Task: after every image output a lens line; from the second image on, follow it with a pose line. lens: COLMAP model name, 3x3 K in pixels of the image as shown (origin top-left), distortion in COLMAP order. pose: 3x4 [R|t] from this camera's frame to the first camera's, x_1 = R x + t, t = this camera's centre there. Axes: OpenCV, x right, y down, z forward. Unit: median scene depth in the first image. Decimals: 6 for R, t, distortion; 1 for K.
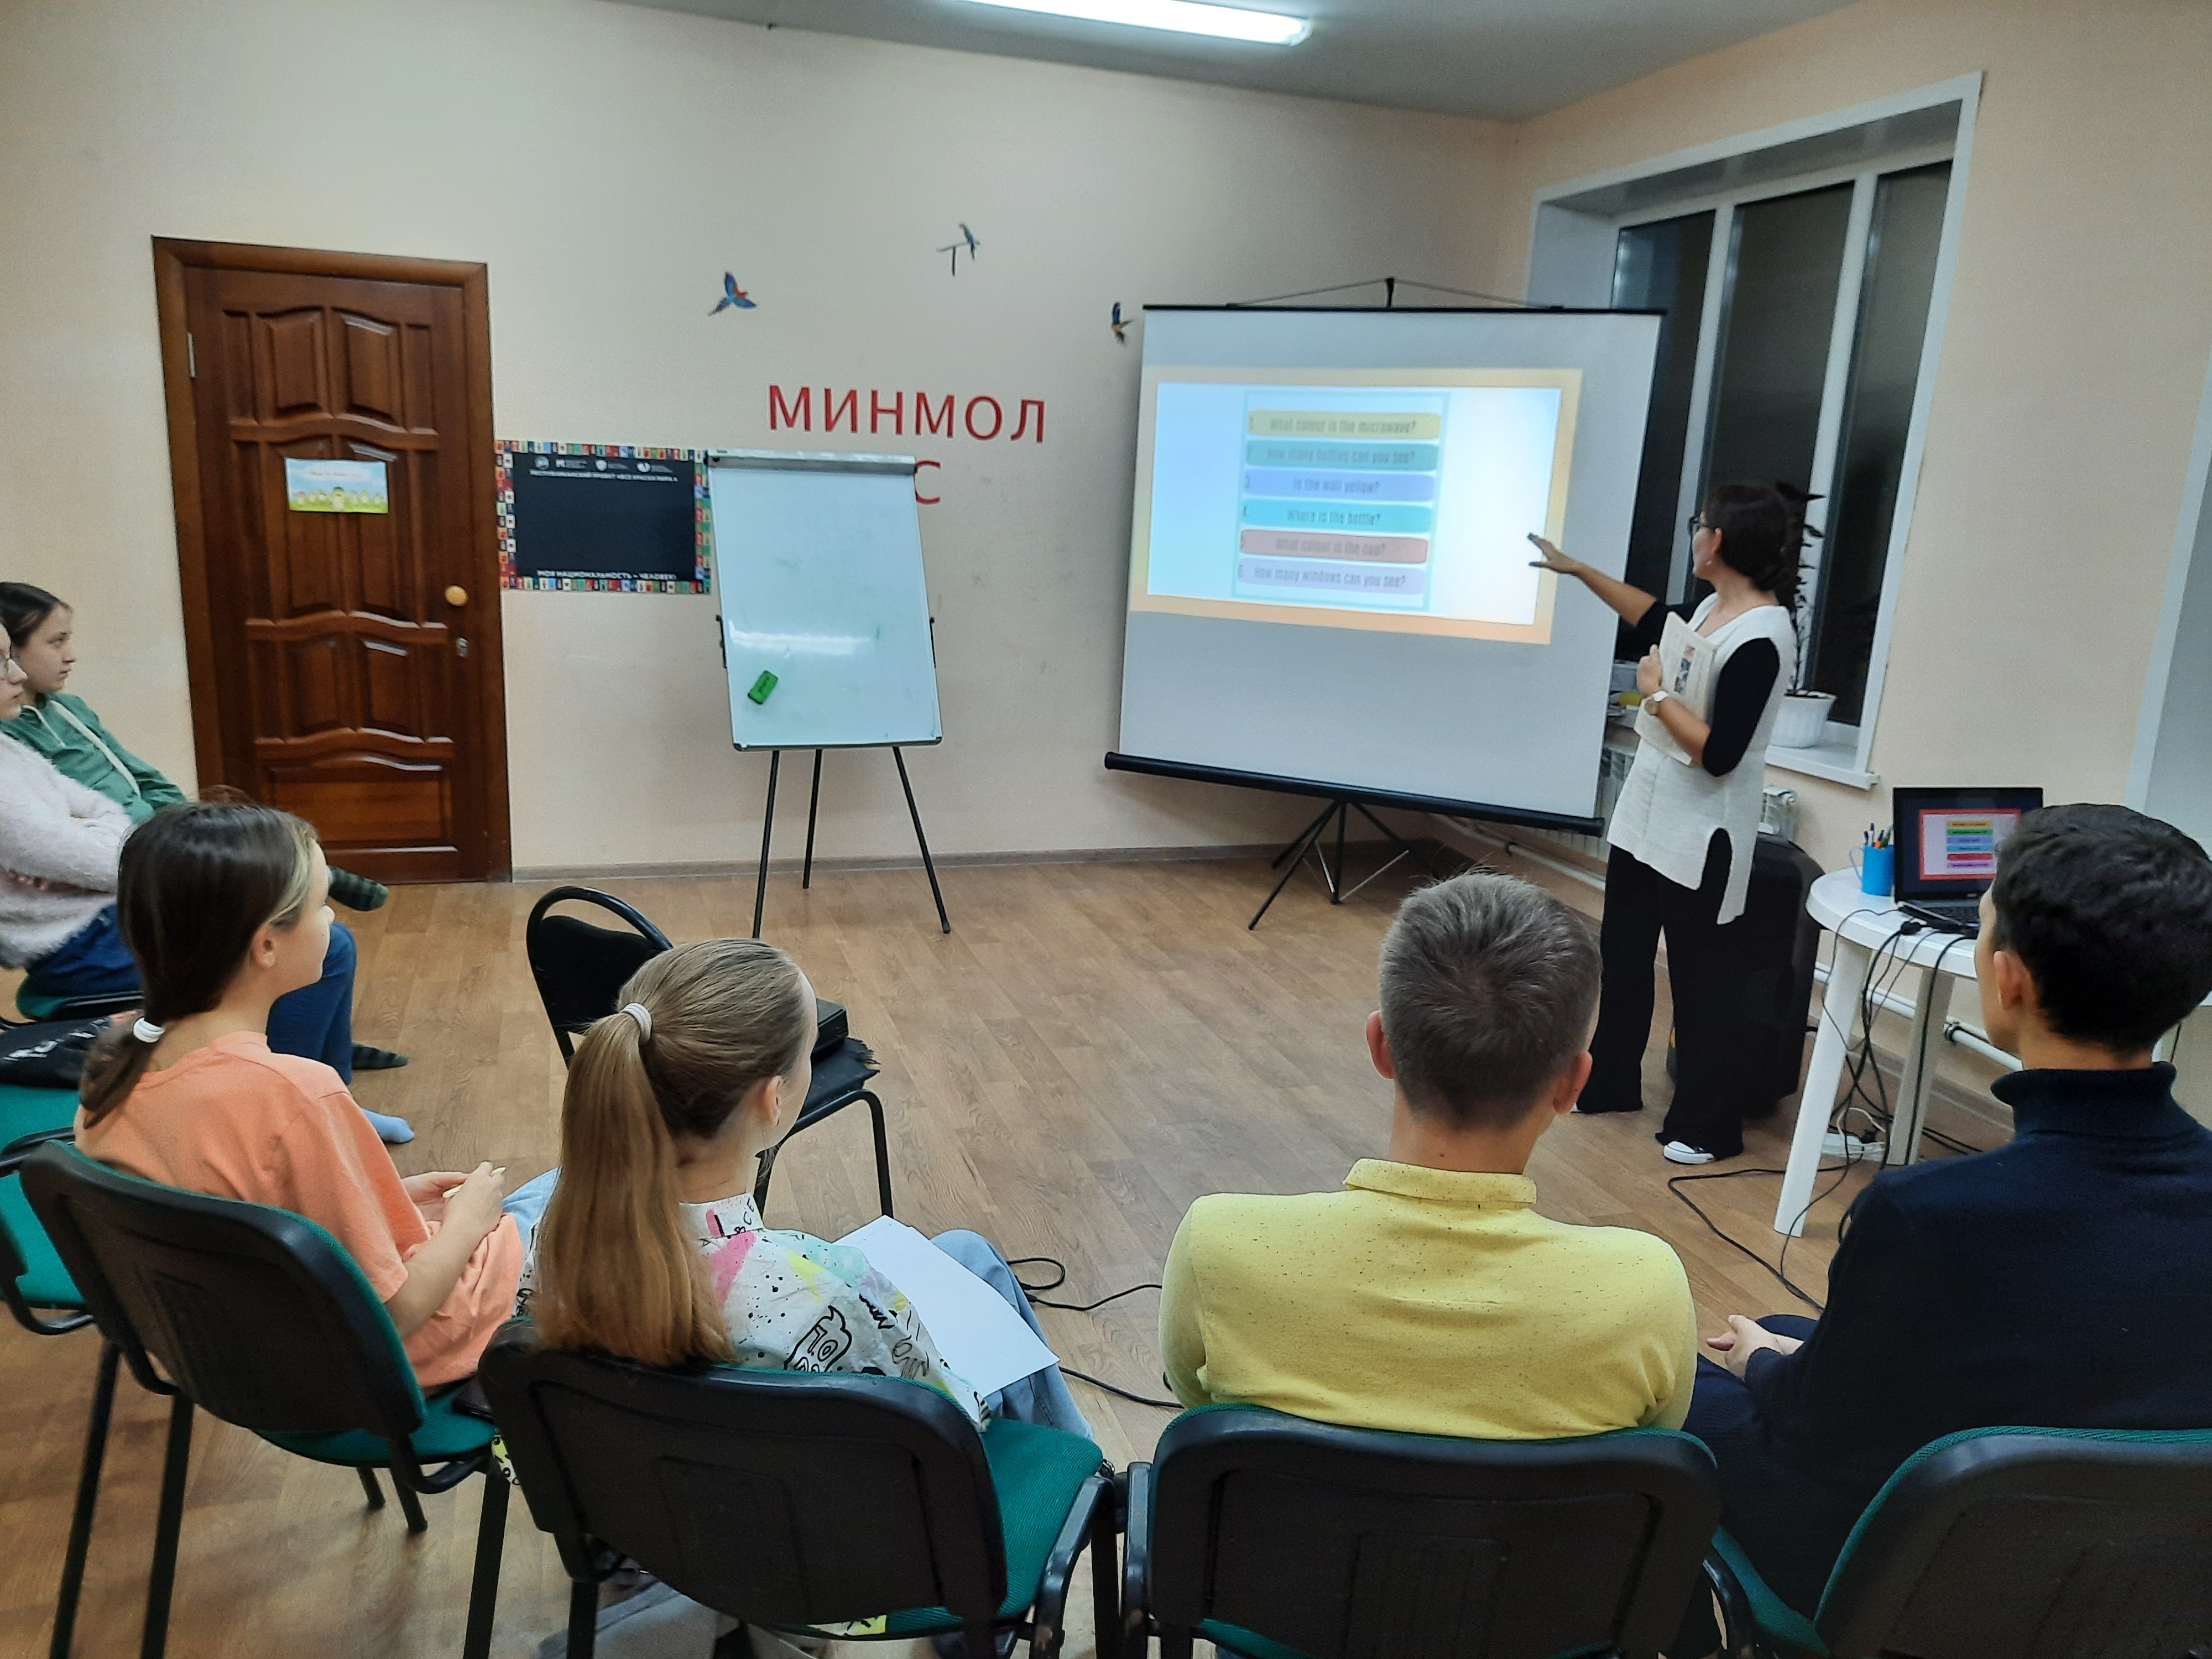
lens RADIAL K [[1610.4, 0, 1099.7], [0, 1610.4, 865.7], [0, 0, 1]] dist [0.066231, -0.106985]
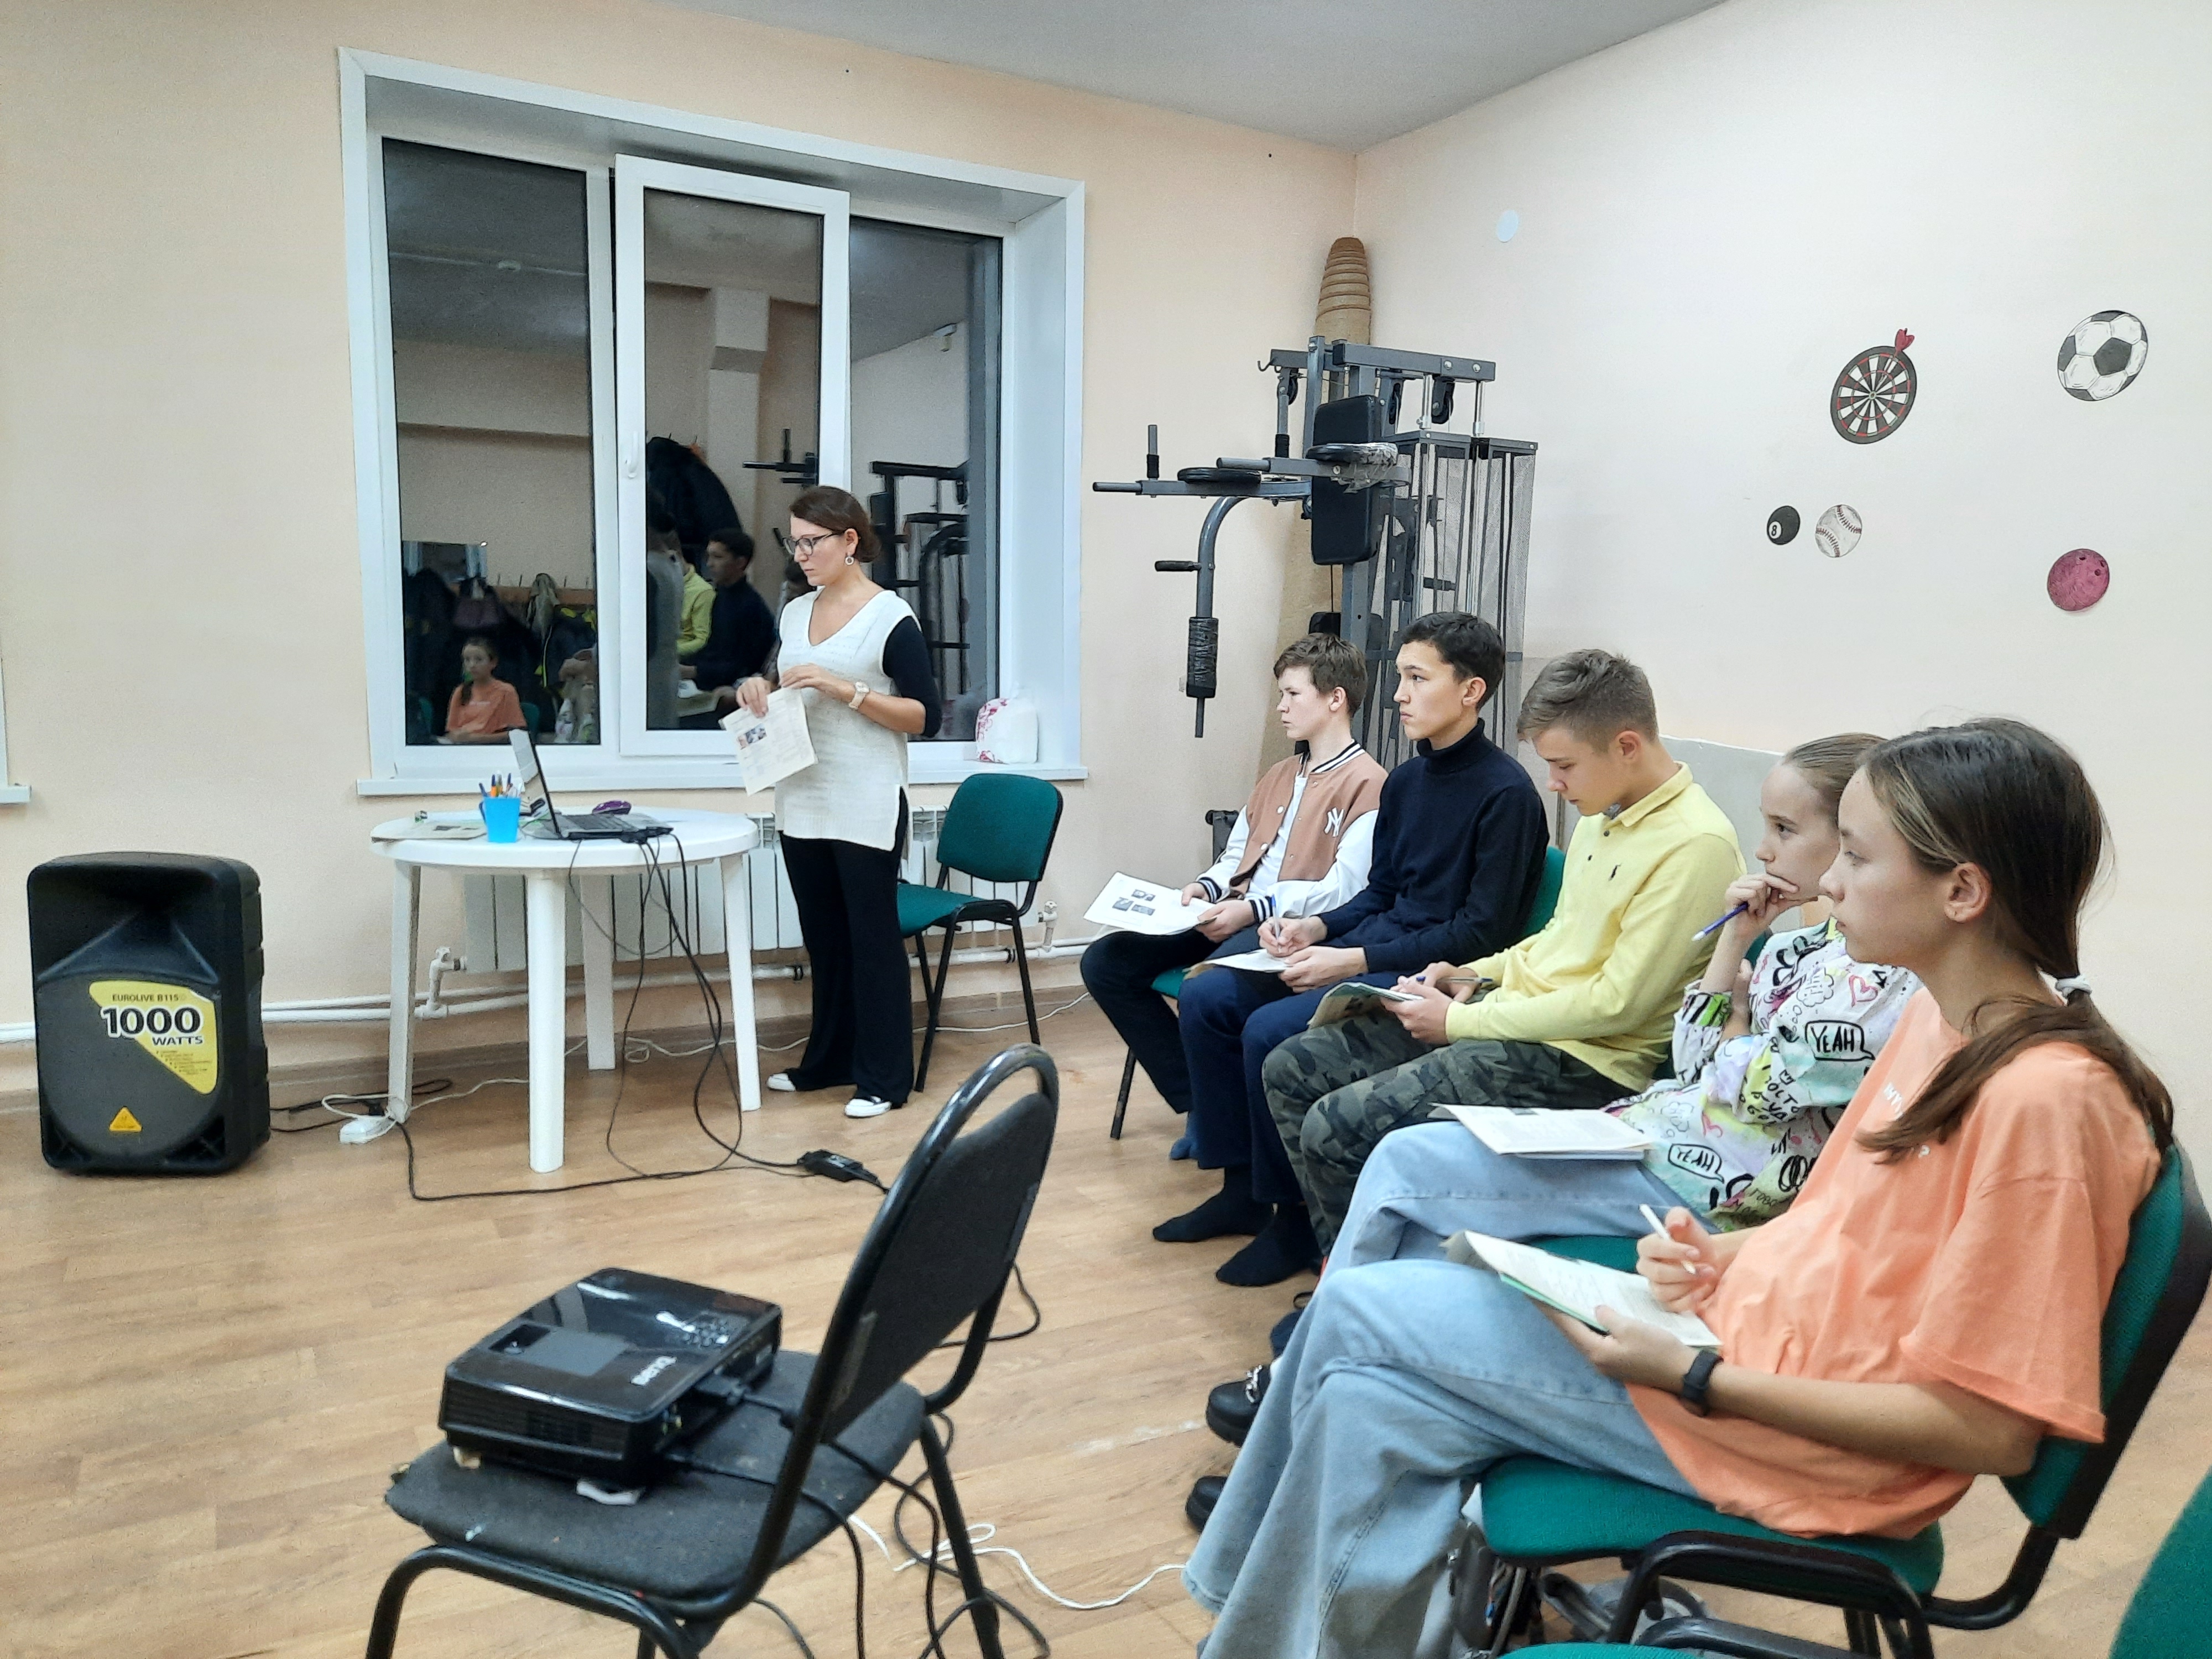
lens RADIAL K [[1636.0, 0, 1109.7], [0, 1636.0, 844.2], [0, 0, 1]] dist [0.048992, -0.048442]
pose [[-0.202123, -0.166389, 0.965122, -0.403544], [0.202532, 0.957058, 0.207415, -0.075535], [-0.958189, 0.237392, -0.159744, 0.498308]]
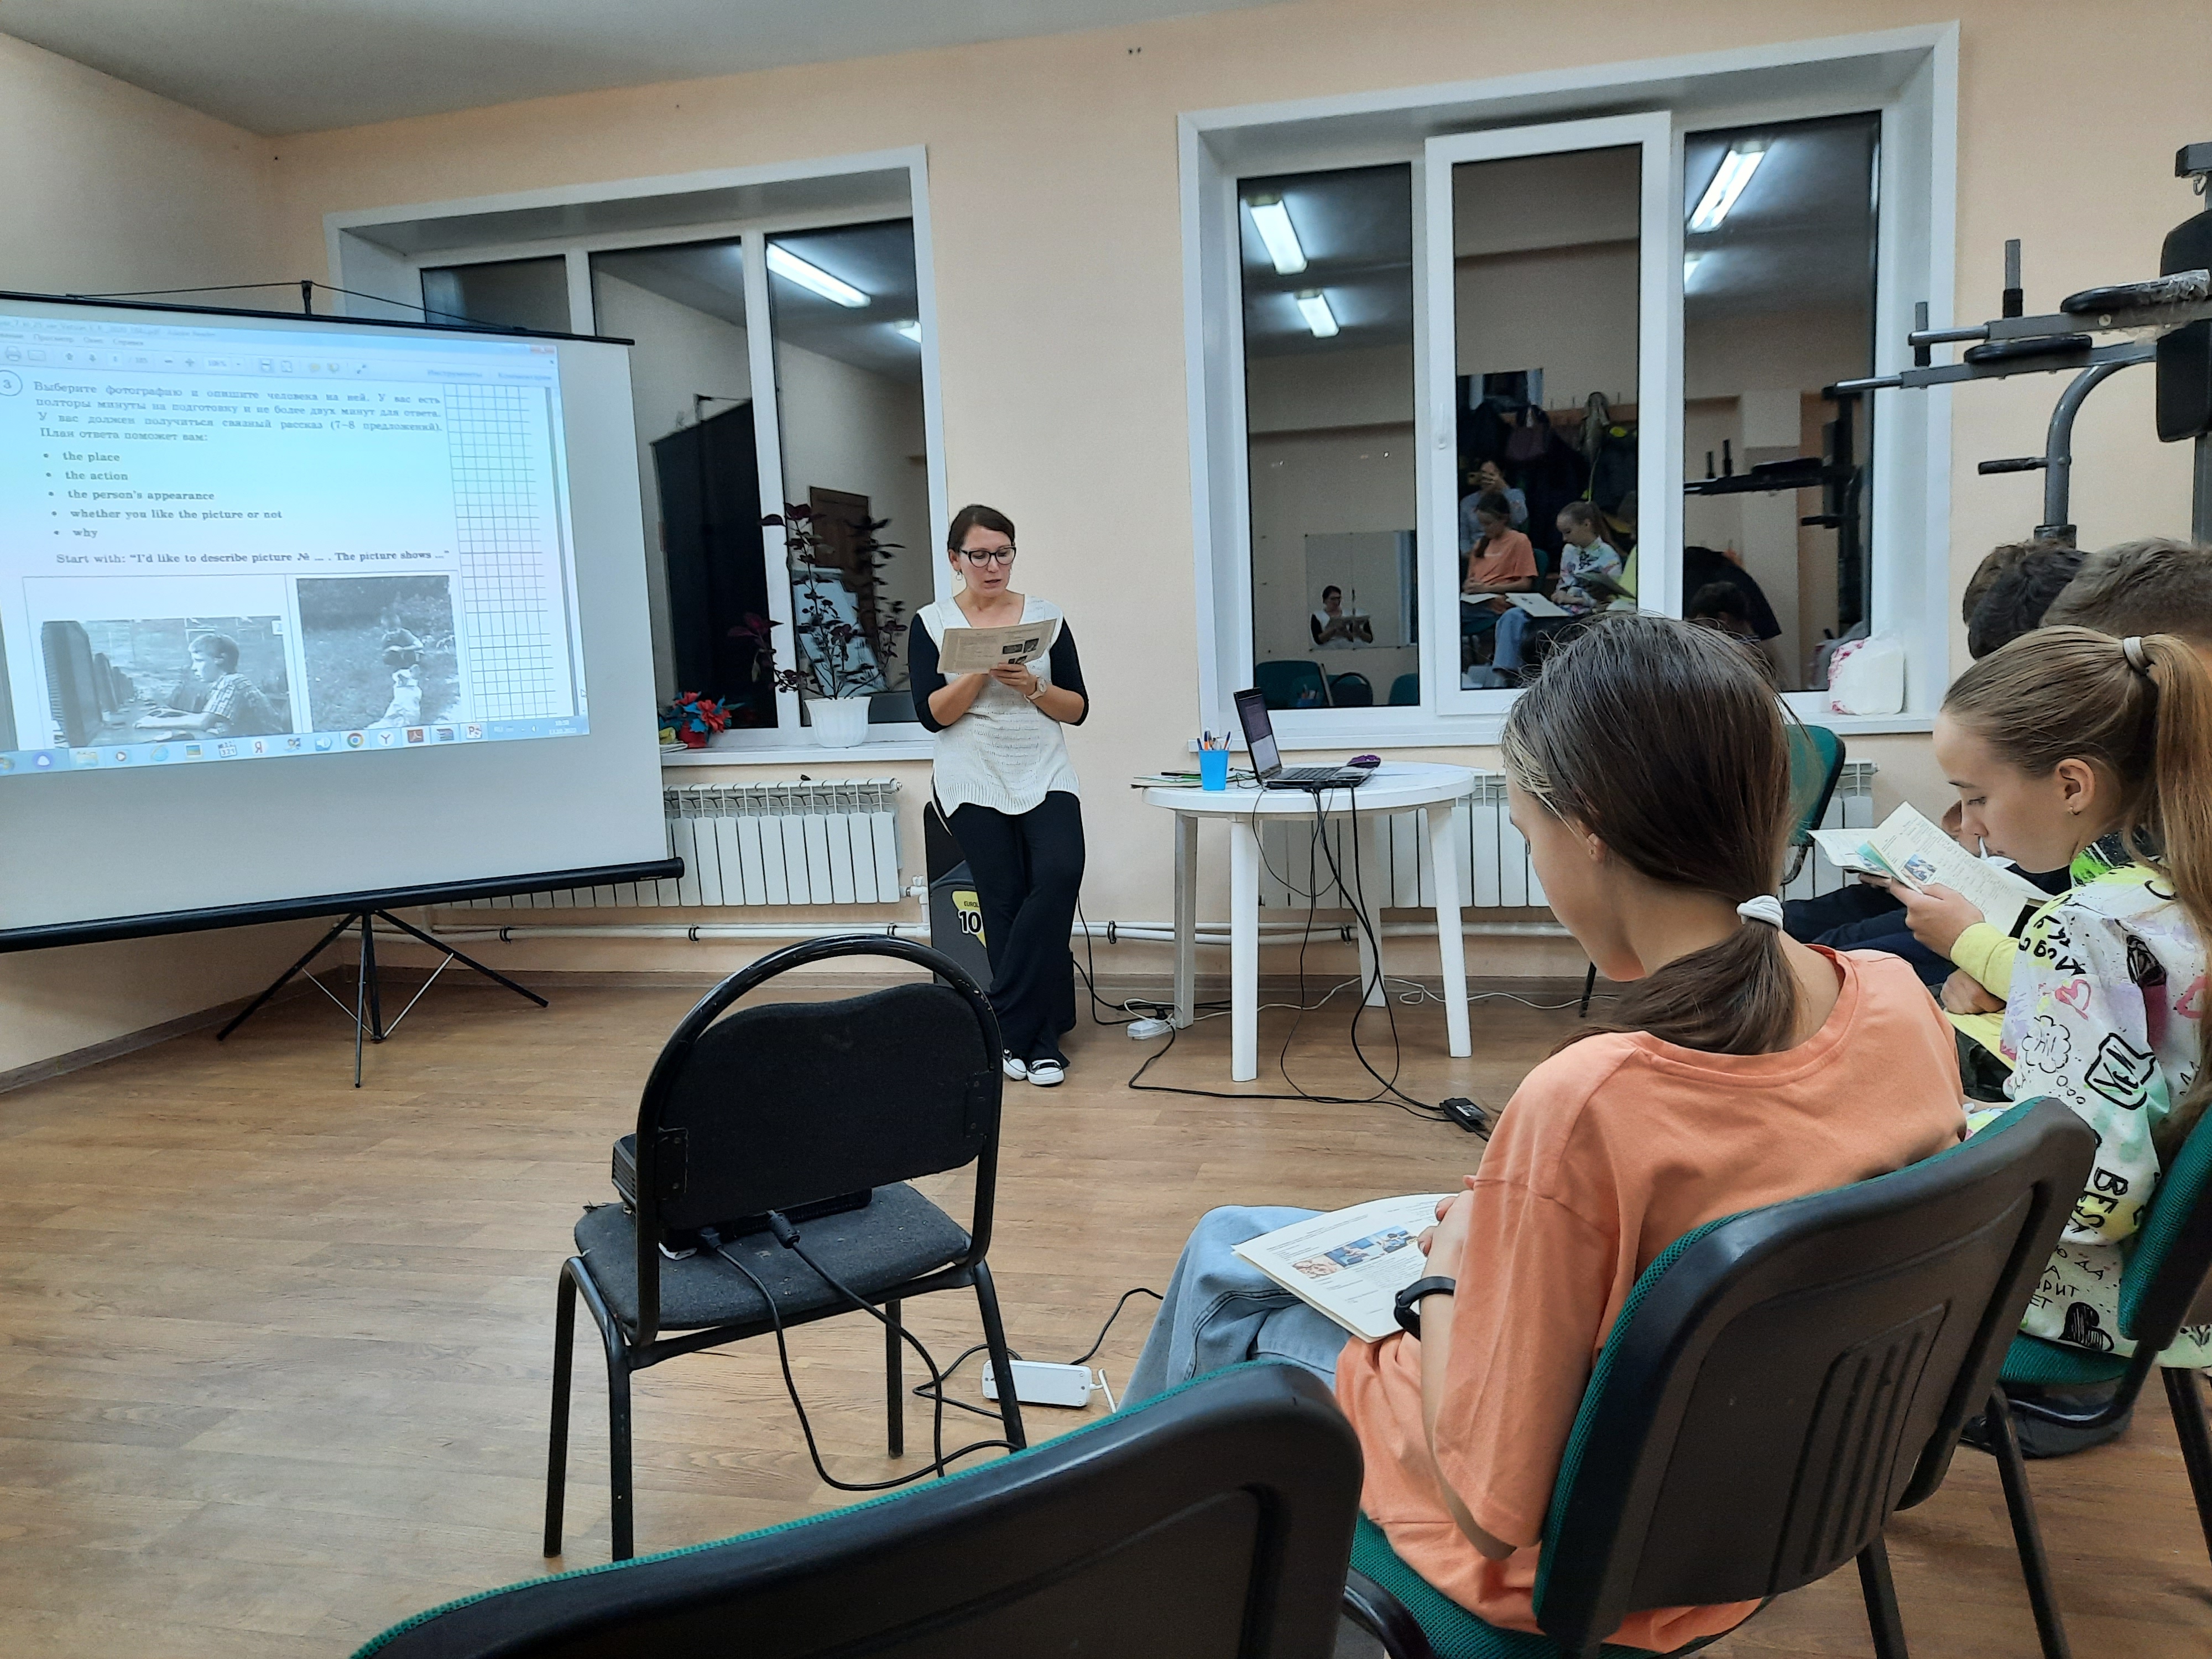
lens RADIAL K [[1609.8, 0, 1111.9], [0, 1609.8, 866.9], [0, 0, 1]] dist [0.037989, -0.036486]
pose [[0.503898, -0.191052, 0.842369, -0.370801], [0.269786, 0.961254, 0.056631, -0.008709], [-0.820550, 0.198723, 0.535917, 0.272547]]
